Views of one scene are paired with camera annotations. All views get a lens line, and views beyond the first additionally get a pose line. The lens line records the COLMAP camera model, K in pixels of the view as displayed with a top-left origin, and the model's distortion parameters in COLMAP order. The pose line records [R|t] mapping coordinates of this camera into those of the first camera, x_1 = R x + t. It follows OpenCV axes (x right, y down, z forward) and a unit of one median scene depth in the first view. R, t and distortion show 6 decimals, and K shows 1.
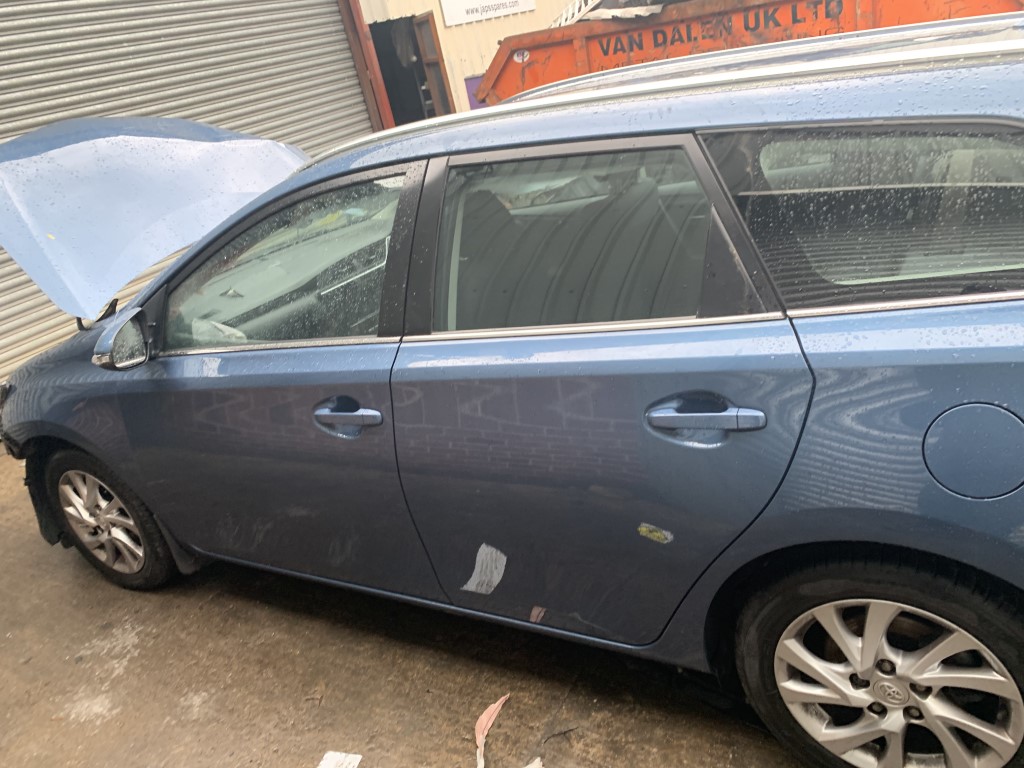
lens RADIAL K [[766.9, 0, 514.5], [0, 766.9, 383.7], [0, 0, 1]] dist [0.011692, -0.015438]
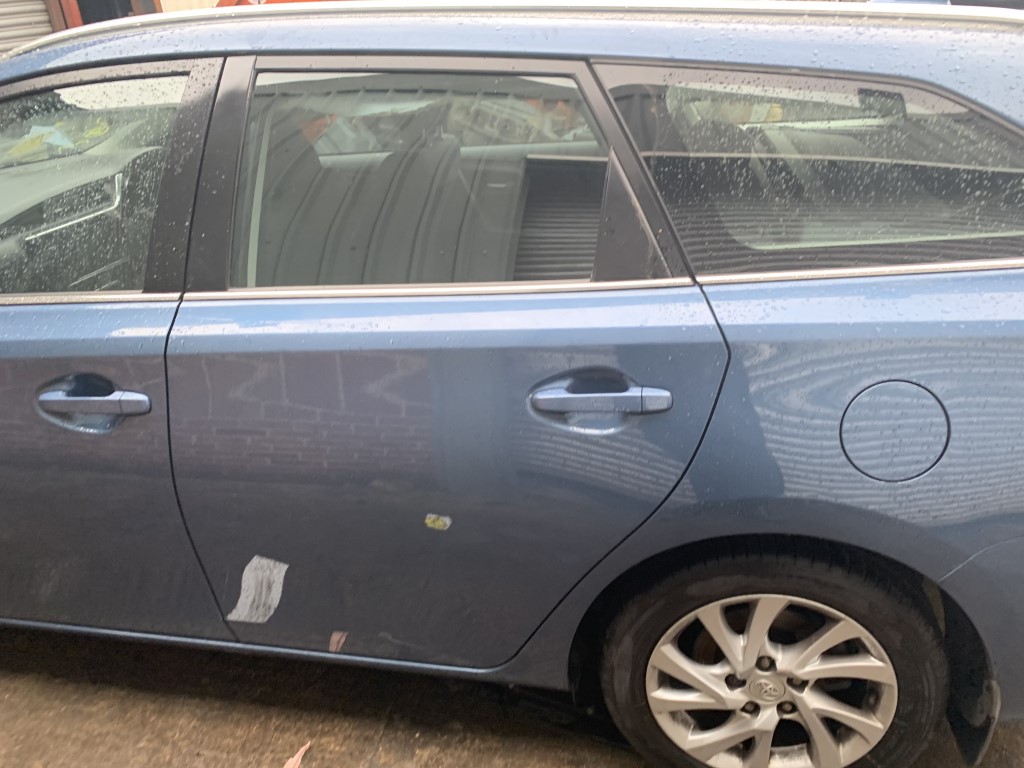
lens RADIAL K [[766.9, 0, 505.0], [0, 766.9, 382.4], [0, 0, 1]] dist [0.011692, -0.015438]
pose [[0.933604, 0.004131, 0.358282, -0.179019], [-0.008397, 0.999911, 0.010351, 0.021010], [-0.358207, -0.012673, 0.933556, 0.286174]]
